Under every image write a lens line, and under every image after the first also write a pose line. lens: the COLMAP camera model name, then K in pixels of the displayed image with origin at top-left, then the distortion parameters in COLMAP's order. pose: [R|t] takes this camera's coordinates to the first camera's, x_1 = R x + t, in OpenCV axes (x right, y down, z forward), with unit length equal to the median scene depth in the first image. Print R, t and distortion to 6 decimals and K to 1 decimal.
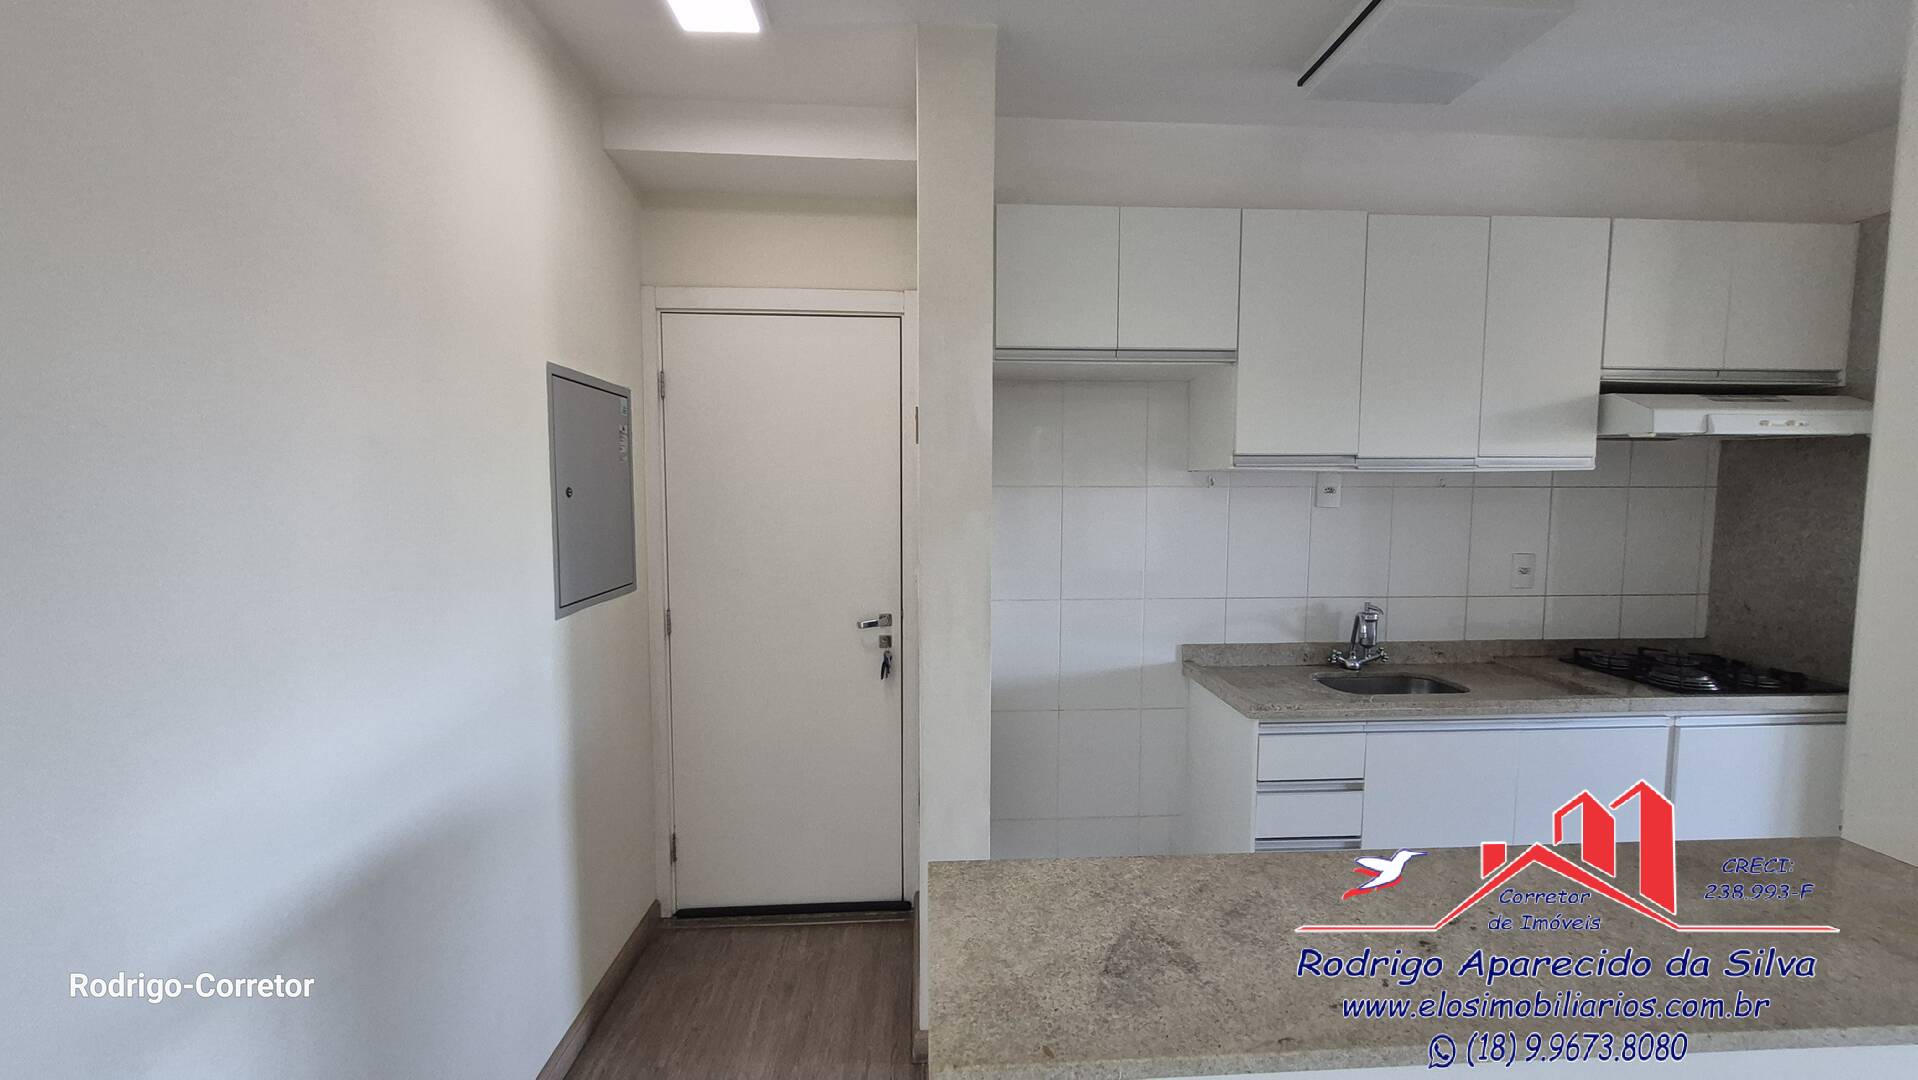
lens RADIAL K [[757.7, 0, 964.8], [0, 757.7, 538.7], [0, 0, 1]] dist [-0.001484, -0.000281]
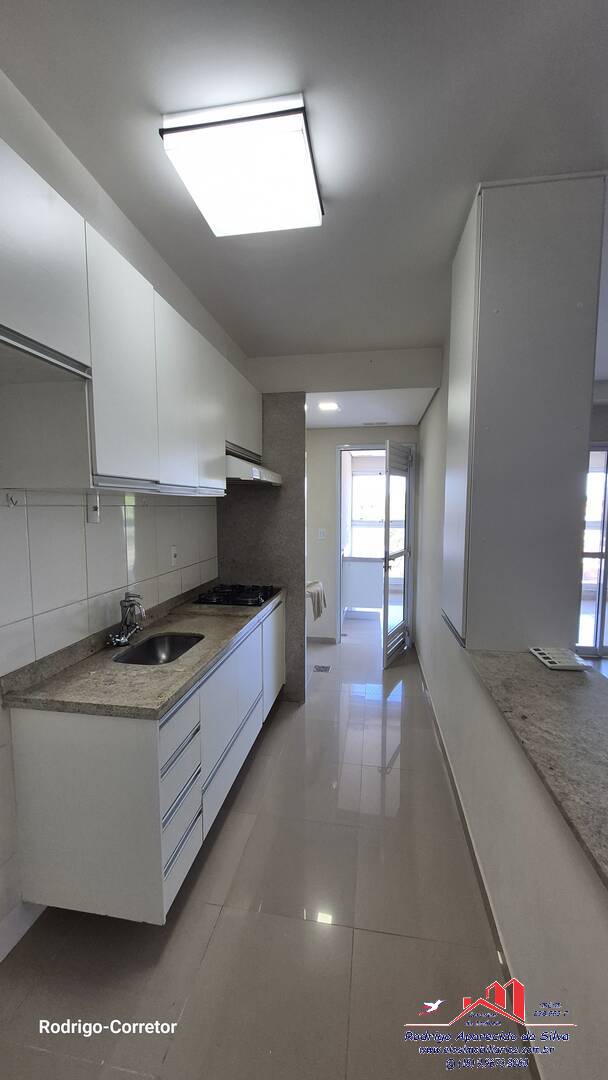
lens RADIAL K [[428.5, 0, 304.5], [0, 428.5, 546.4], [0, 0, 1]] dist [-0.002754, 0.000013]
pose [[0.216713, -0.094614, 0.971640, -0.124223], [0.066005, 0.994435, 0.082112, -0.037795], [-0.974002, 0.046338, 0.221752, 0.518820]]
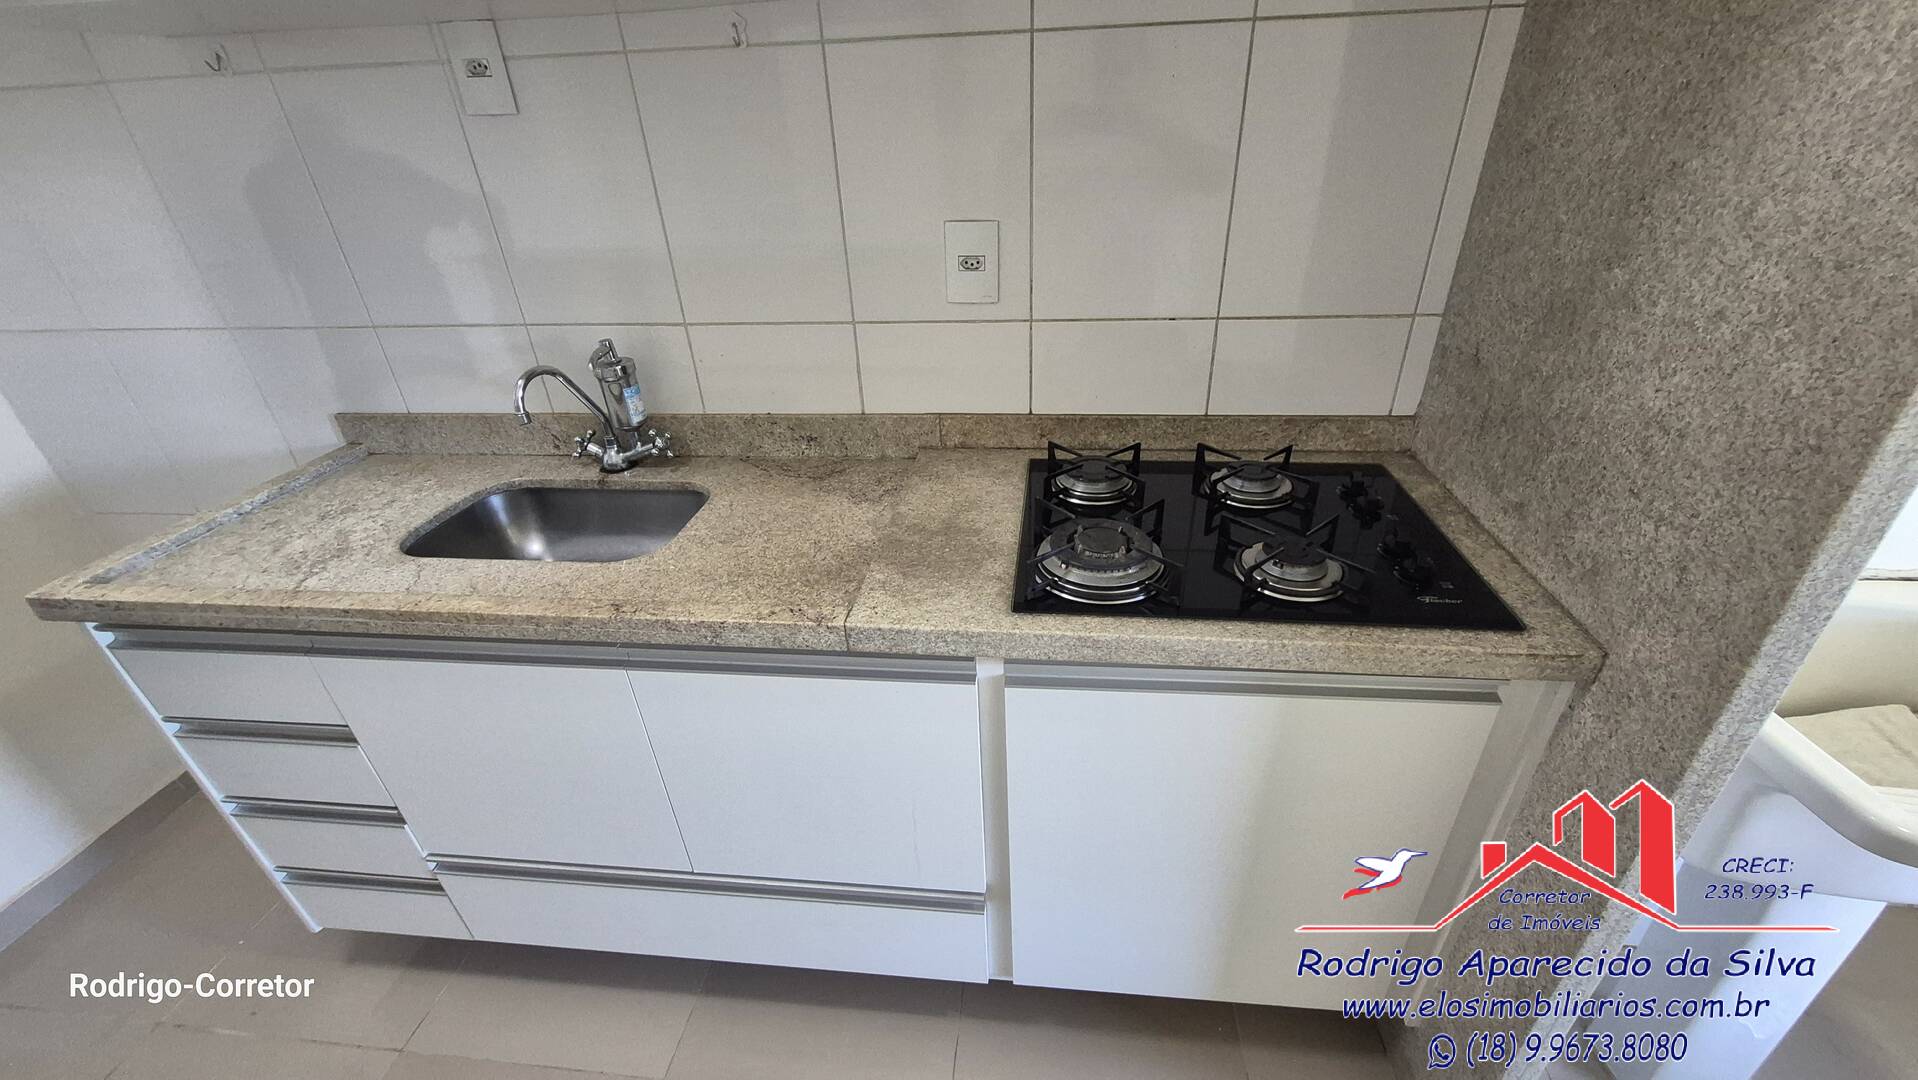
lens RADIAL K [[765.1, 0, 967.7], [0, 765.1, 543.2], [0, 0, 1]] dist [0.002382, -0.000011]
pose [[0.985898, 0.047142, -0.160568, 0.829718], [0.028388, 0.898480, 0.438095, -0.005769], [0.164920, -0.436476, 0.884472, 0.547129]]
